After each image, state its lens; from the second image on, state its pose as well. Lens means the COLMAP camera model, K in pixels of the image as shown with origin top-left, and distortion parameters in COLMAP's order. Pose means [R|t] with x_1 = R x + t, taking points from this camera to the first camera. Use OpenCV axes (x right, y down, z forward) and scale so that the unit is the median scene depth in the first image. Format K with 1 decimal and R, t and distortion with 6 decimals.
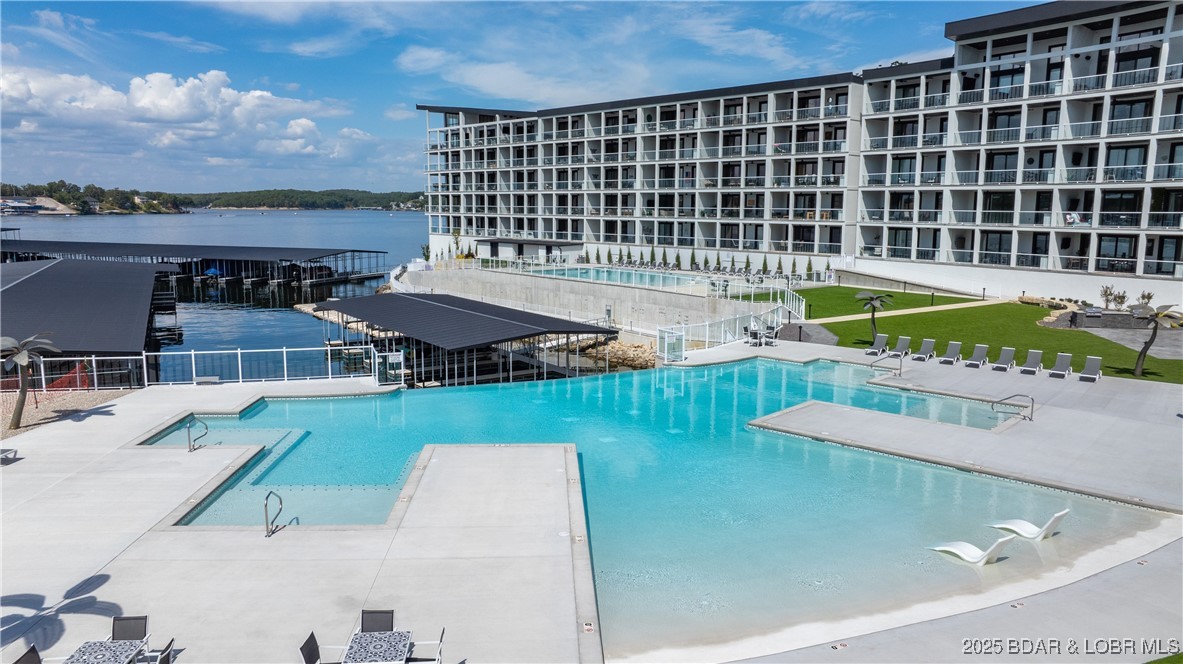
lens RADIAL K [[826.1, 0, 595.5], [0, 826.1, 332.9], [0, 0, 1]] dist [-0.022407, 0.023742]
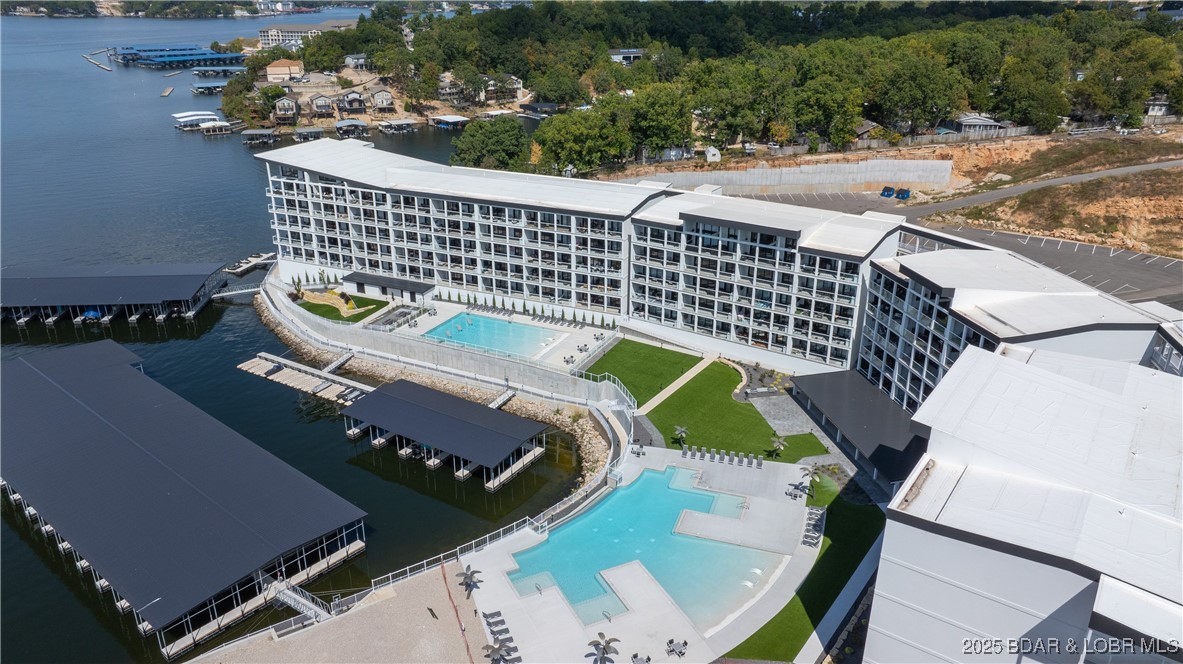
lens RADIAL K [[826.1, 0, 587.0], [0, 826.1, 334.6], [0, 0, 1]] dist [-0.022407, 0.023742]
pose [[0.921778, -0.151881, 0.356731, -0.377138], [0.062083, 0.966027, 0.250874, -0.471296], [-0.382715, -0.209103, 0.899892, -0.523647]]
